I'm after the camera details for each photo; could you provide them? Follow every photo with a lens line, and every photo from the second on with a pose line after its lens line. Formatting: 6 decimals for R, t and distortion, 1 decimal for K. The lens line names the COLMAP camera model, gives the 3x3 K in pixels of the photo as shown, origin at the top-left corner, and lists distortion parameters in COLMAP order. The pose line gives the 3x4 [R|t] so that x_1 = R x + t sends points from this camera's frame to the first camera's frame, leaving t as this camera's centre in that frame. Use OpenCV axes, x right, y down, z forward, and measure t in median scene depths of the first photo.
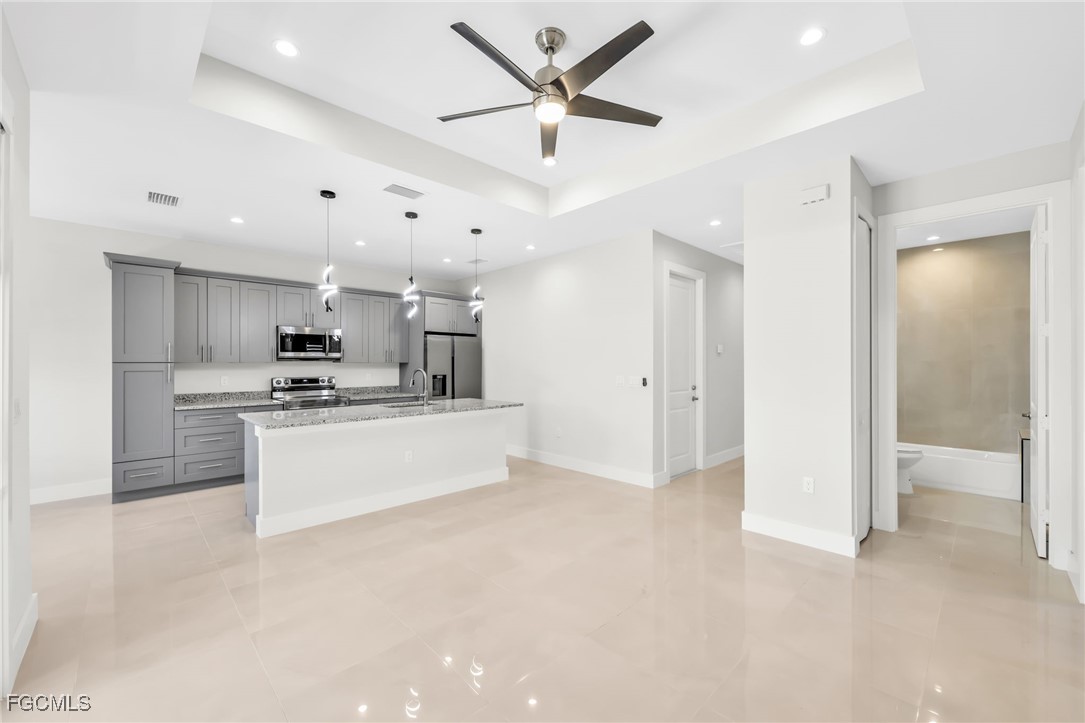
lens RADIAL K [[446.4, 0, 542.5], [0, 446.4, 361.5], [0, 0, 1]] dist [0.001296, 0.000021]
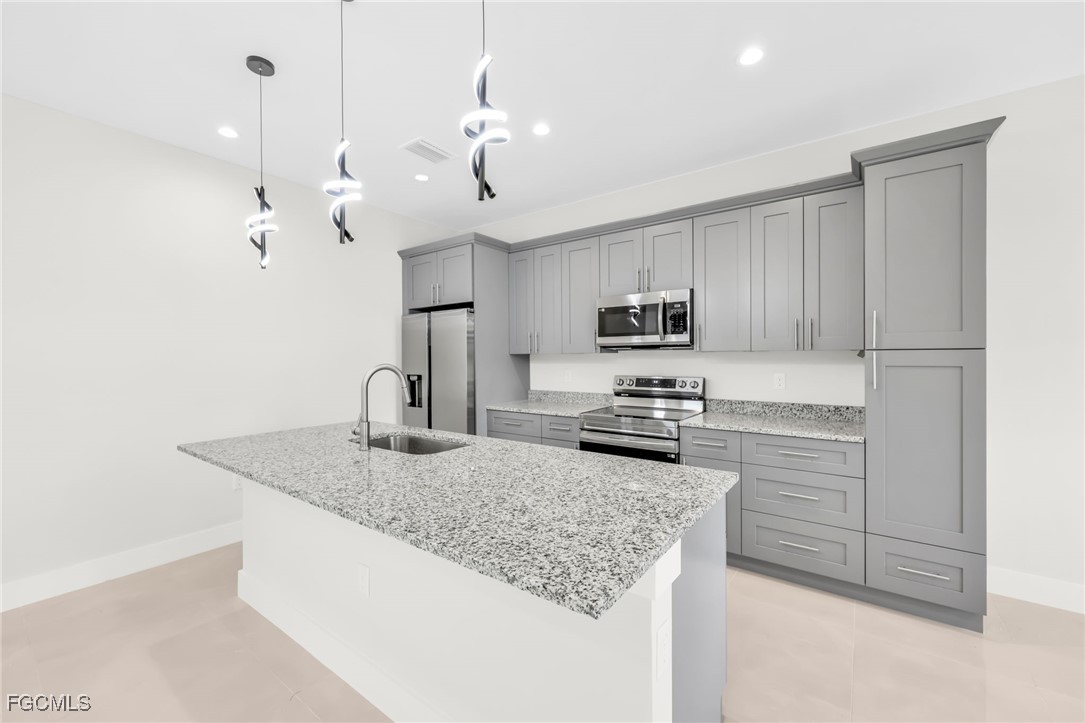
lens RADIAL K [[432.6, 0, 542.5], [0, 432.6, 361.5], [0, 0, 1]] dist [-0.001750, -0.000479]
pose [[0.182509, 0.015124, -0.983088, 0.023203], [0.010276, 0.999798, 0.017289, 0.002825], [0.983151, -0.013257, 0.182317, 0.799541]]
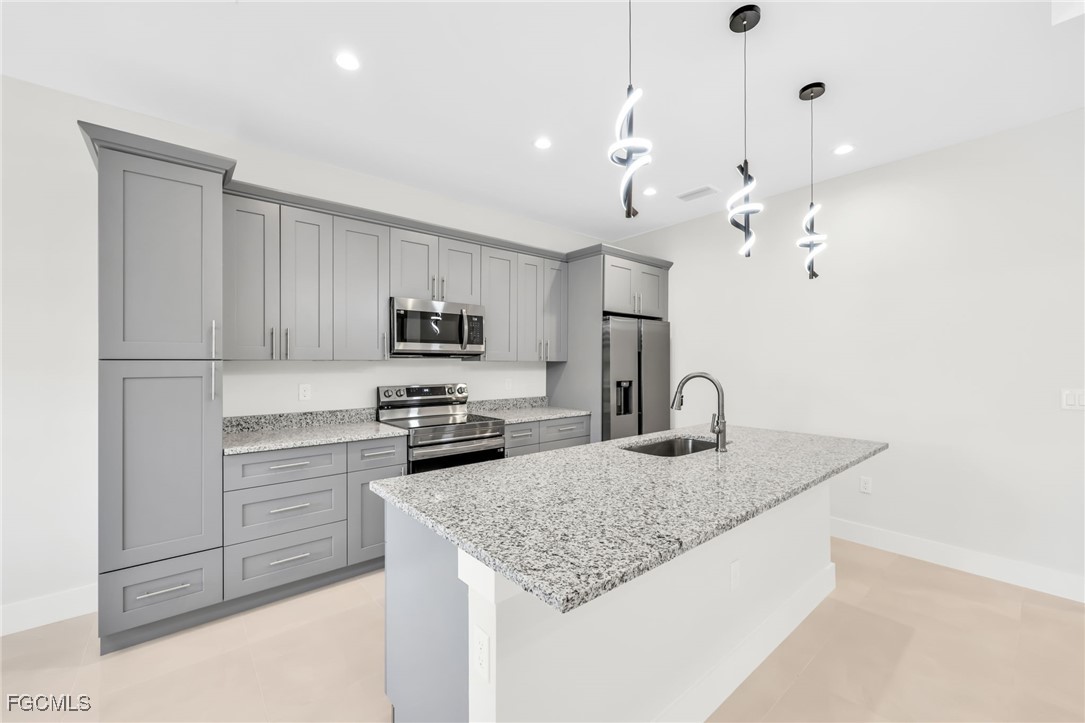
lens RADIAL K [[446.4, 0, 542.5], [0, 446.4, 361.5], [0, 0, 1]] dist [0.001296, 0.000021]
pose [[0.997846, 0.000562, -0.065596, -0.360136], [-0.000539, 1.000000, 0.000380, 0.003157], [0.065596, -0.000343, 0.997846, 0.434438]]
